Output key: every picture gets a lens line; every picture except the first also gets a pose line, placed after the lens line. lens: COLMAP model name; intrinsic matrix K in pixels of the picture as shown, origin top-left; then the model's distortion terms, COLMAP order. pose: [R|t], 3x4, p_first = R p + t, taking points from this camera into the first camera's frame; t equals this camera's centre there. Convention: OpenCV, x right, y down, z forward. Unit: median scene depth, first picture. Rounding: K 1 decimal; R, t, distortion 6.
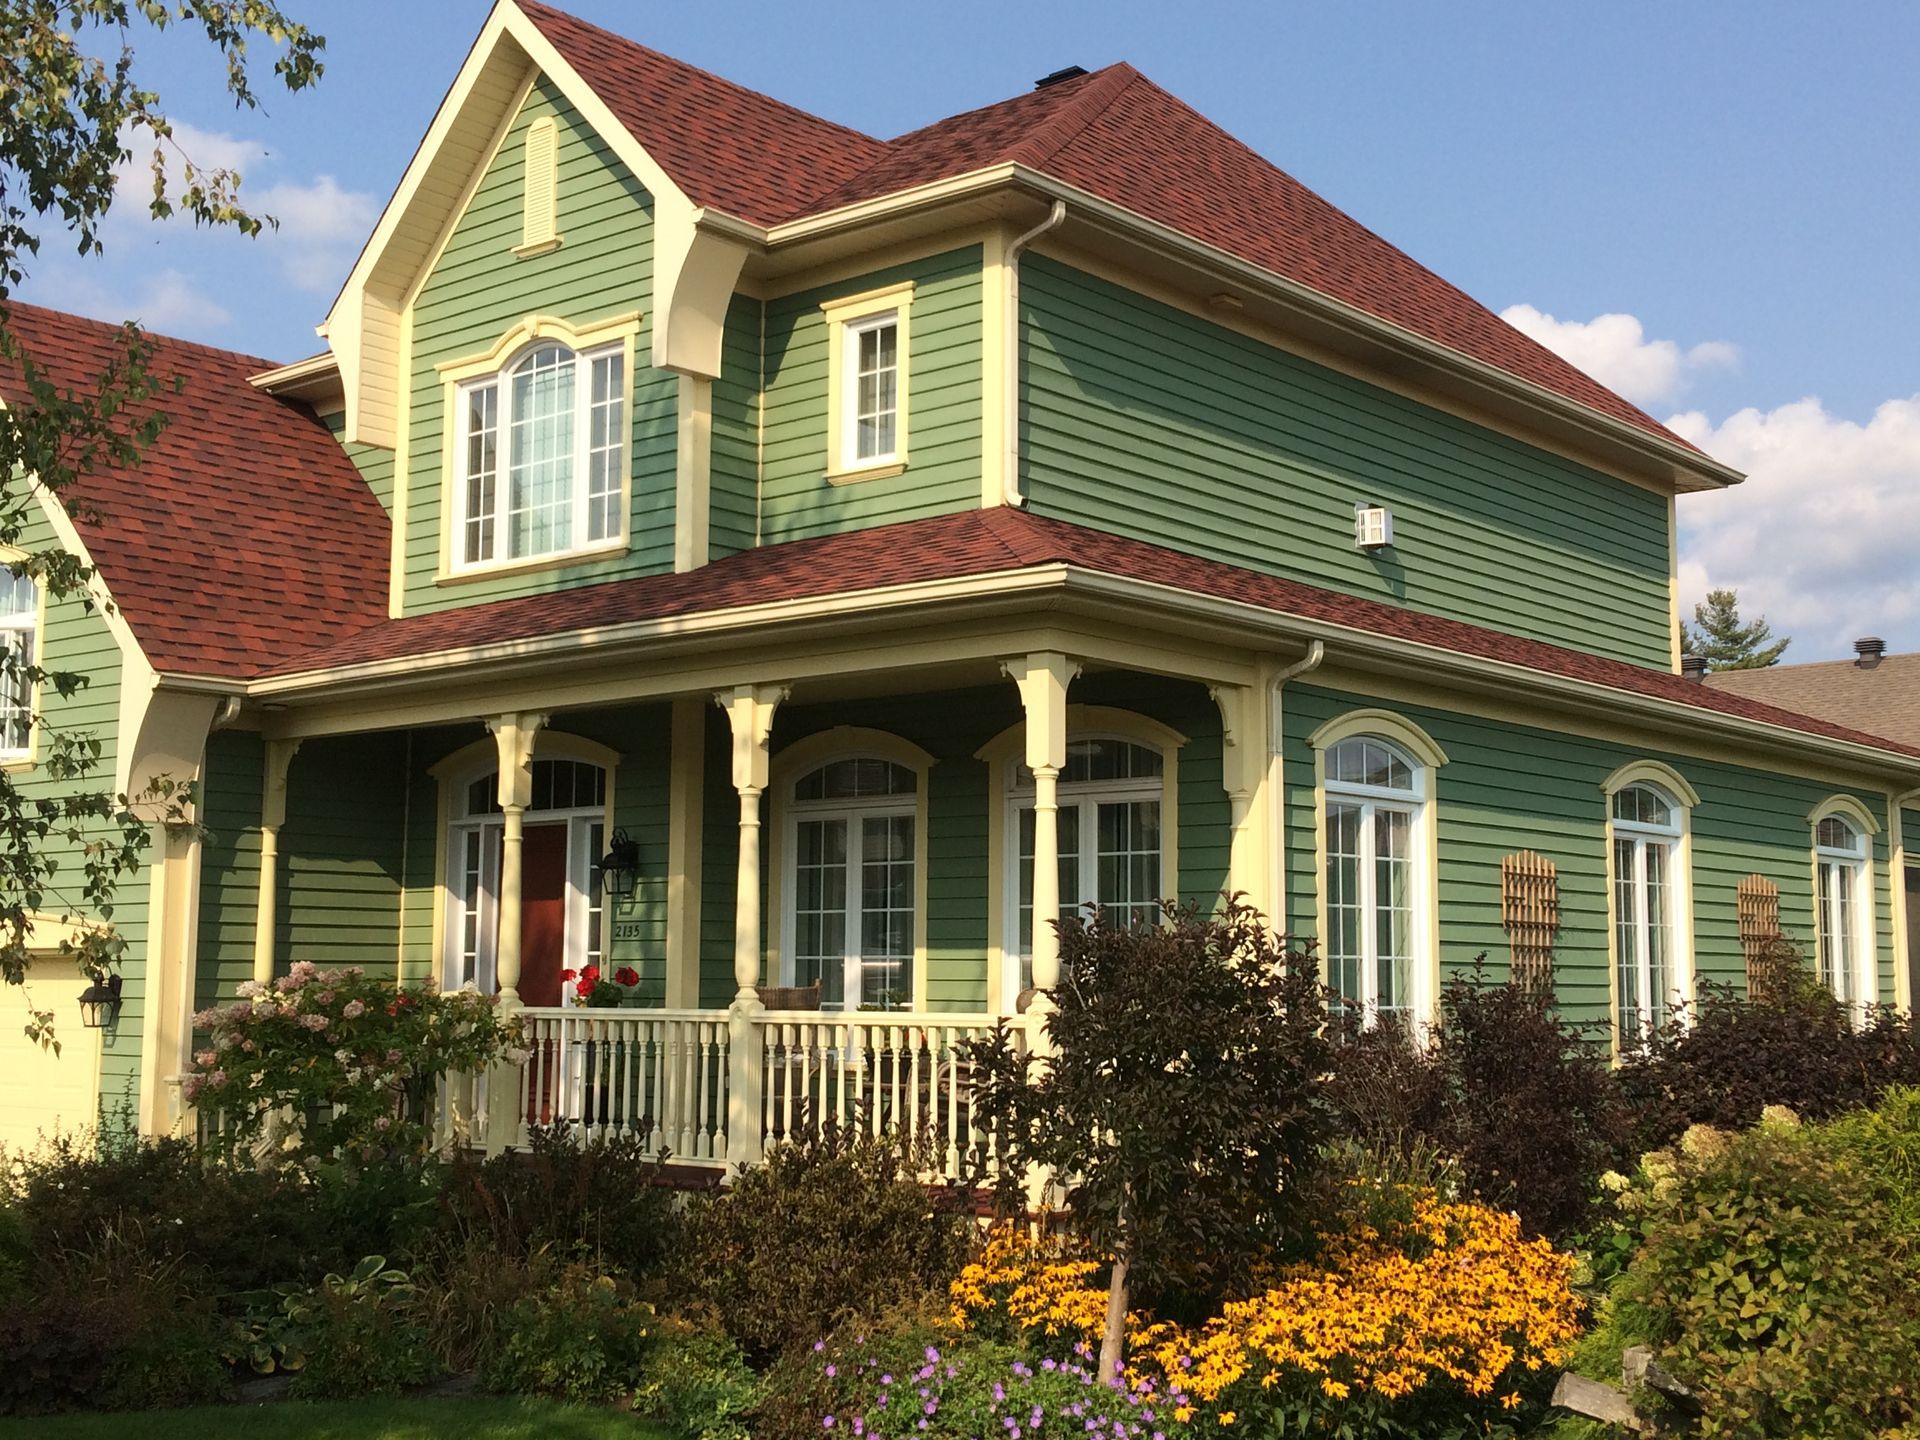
lens RADIAL K [[2380.0, 0, 959.6], [0, 2380.0, 714.9], [0, 0, 1]] dist [0.103178, 0.000000]
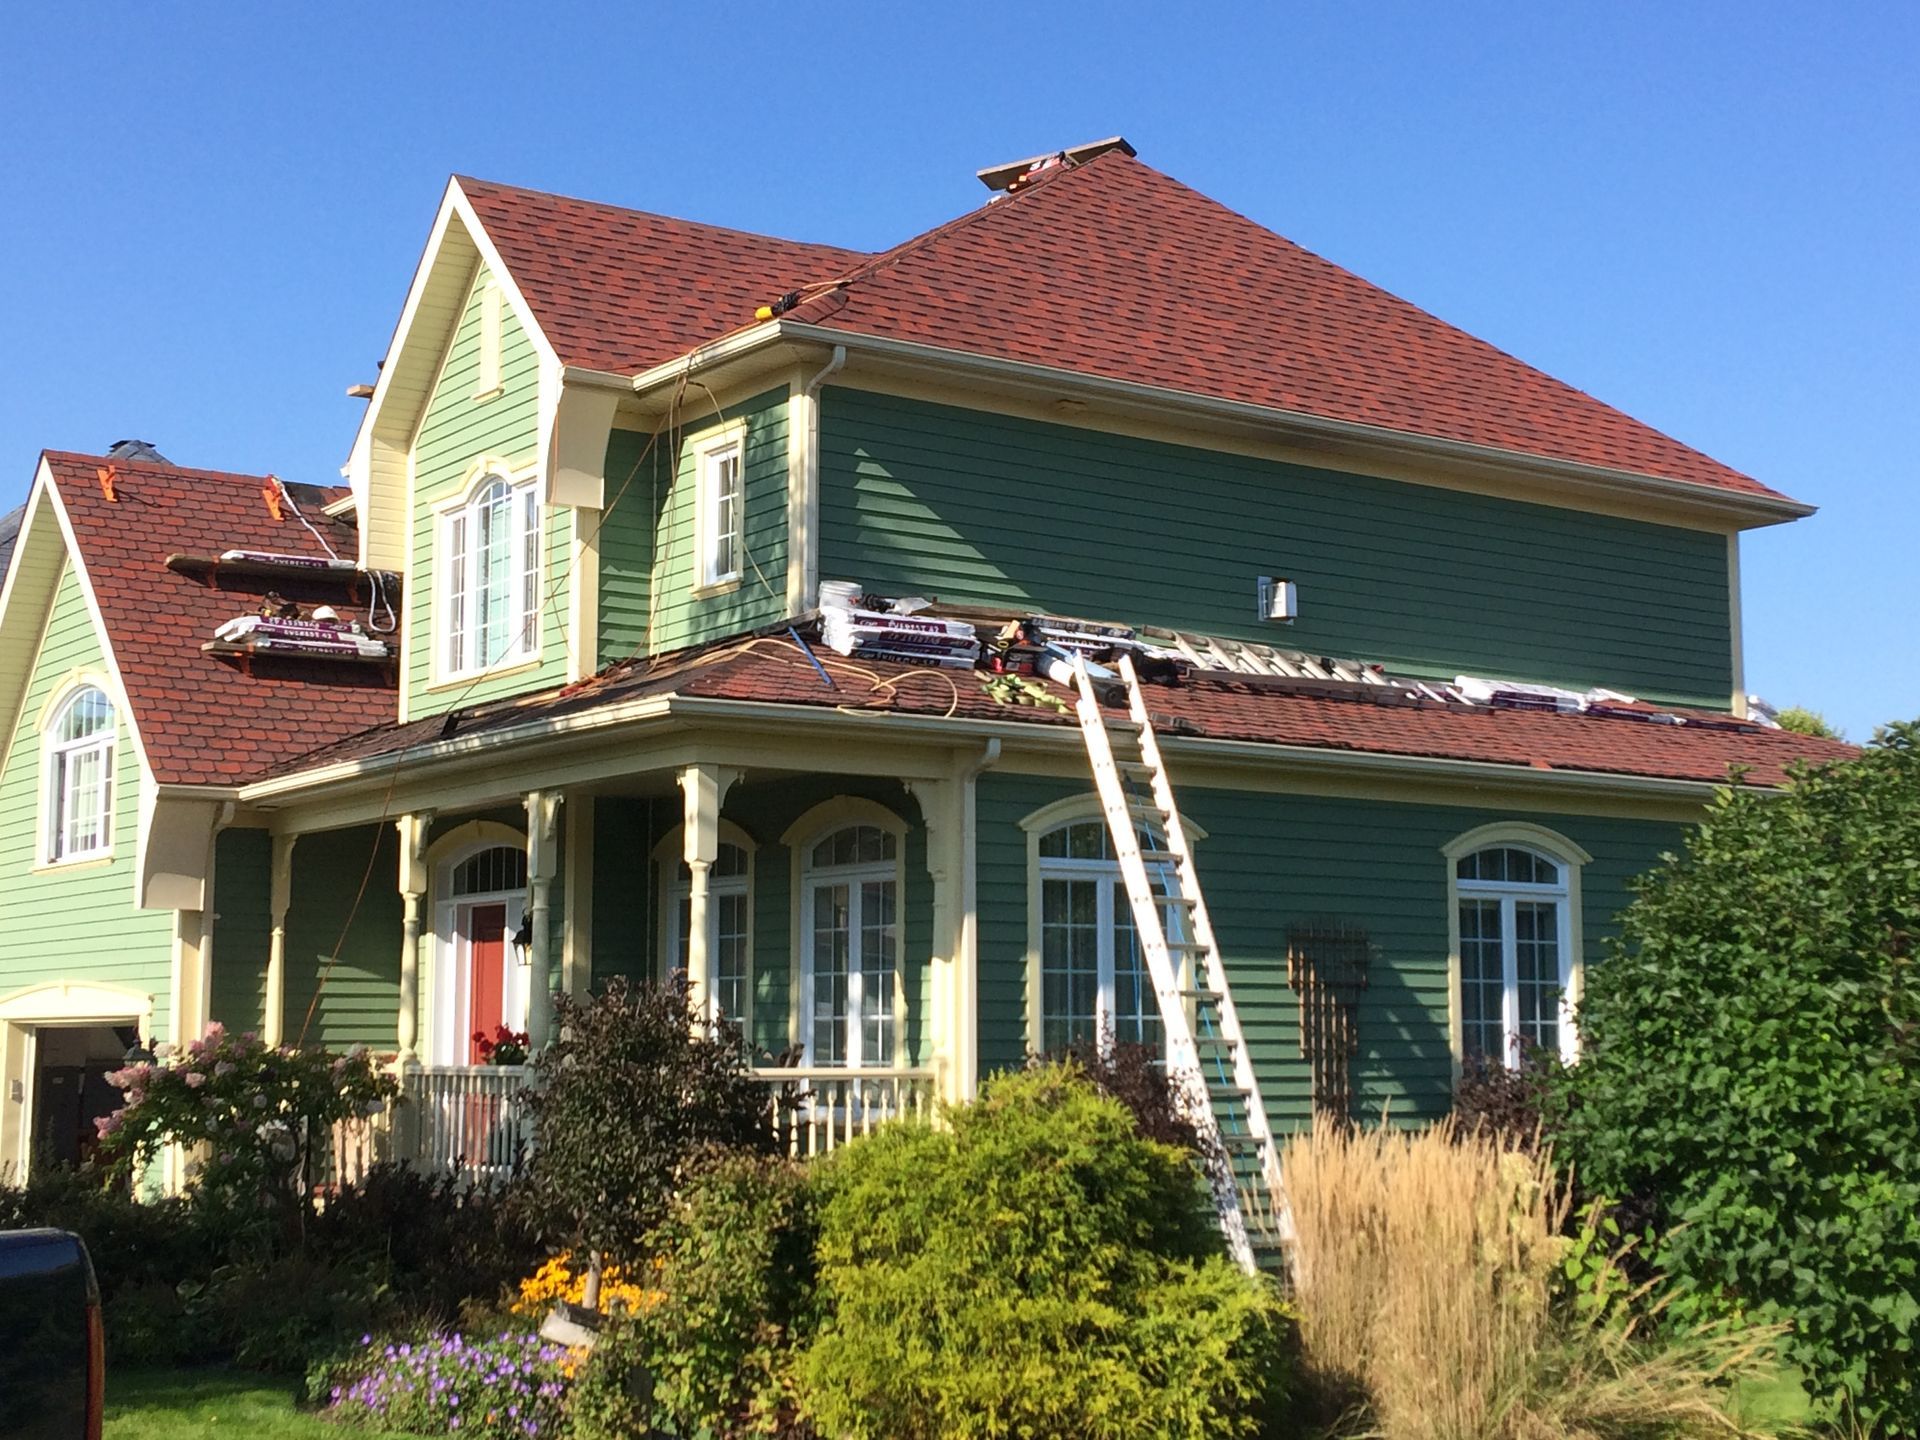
lens RADIAL K [[2652.9, 0, 960.5], [0, 2652.9, 724.0], [0, 0, 1]] dist [0.098195, 0.000000]
pose [[0.969064, -0.031746, -0.244759, 0.369792], [0.031469, 0.999492, -0.005042, -0.027296], [0.244795, -0.002816, 0.969571, -0.183566]]
